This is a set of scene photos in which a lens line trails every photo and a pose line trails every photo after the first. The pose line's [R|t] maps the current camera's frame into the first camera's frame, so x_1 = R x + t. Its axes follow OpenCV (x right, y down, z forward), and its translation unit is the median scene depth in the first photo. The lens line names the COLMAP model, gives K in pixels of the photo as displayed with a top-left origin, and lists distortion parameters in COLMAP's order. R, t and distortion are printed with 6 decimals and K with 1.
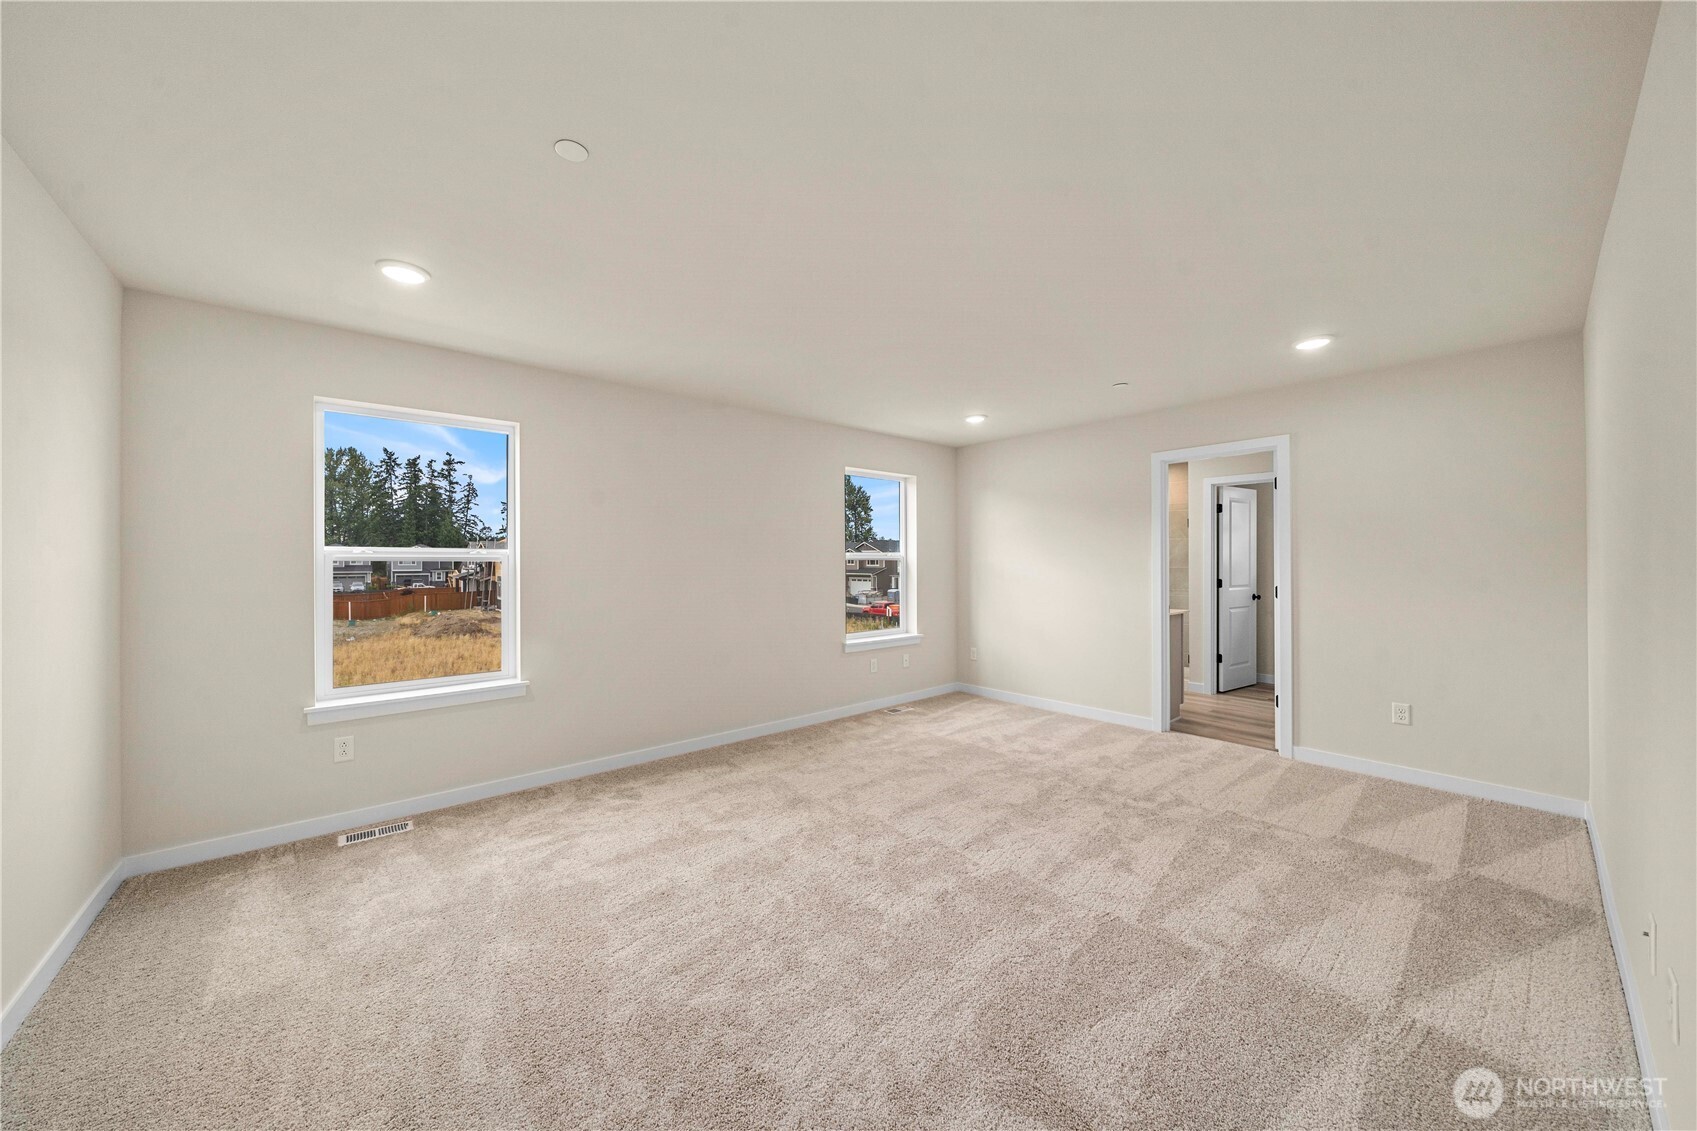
lens RADIAL K [[584.9, 0, 827.2], [0, 584.9, 566.6], [0, 0, 1]] dist [0.000137, -0.000022]
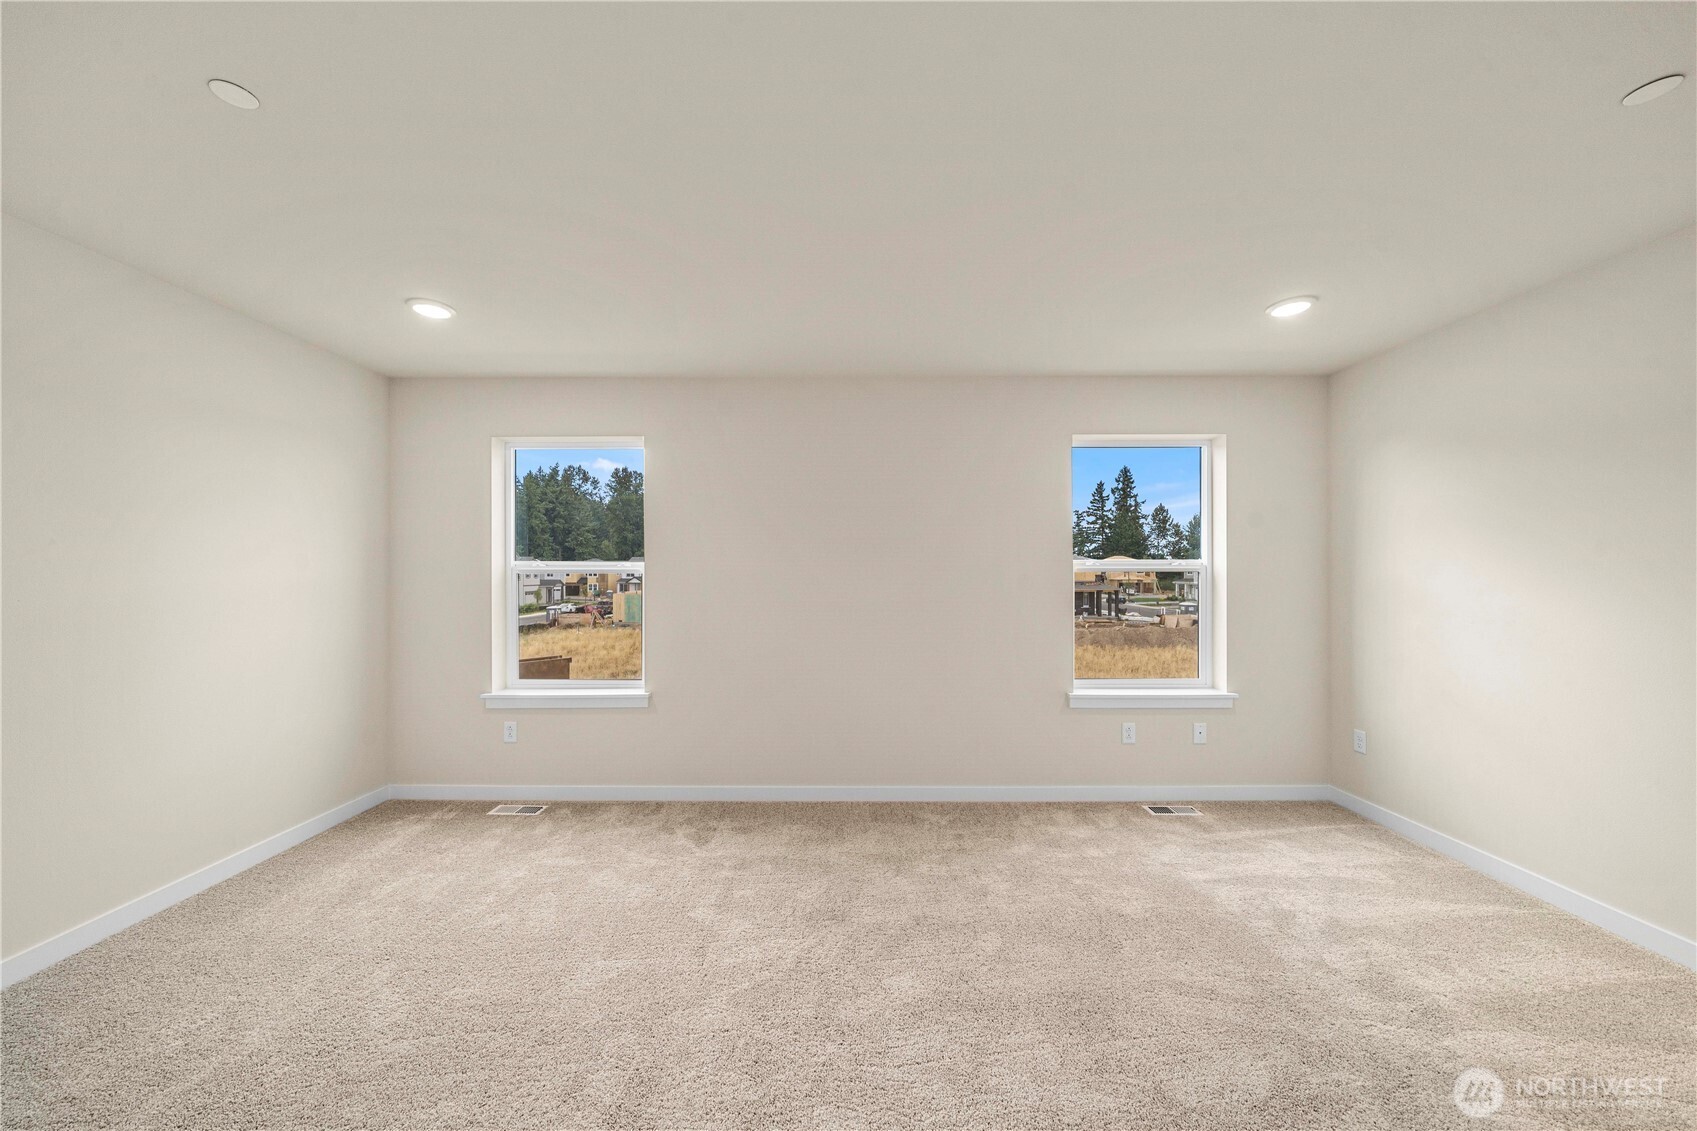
lens RADIAL K [[589.6, 0, 841.8], [0, 589.6, 578.2], [0, 0, 1]] dist [-0.002555, -0.000169]
pose [[0.768942, 0.006146, -0.639290, 0.325133], [-0.005853, 0.999980, 0.002574, -0.004485], [0.639292, 0.001763, 0.768962, 0.370903]]
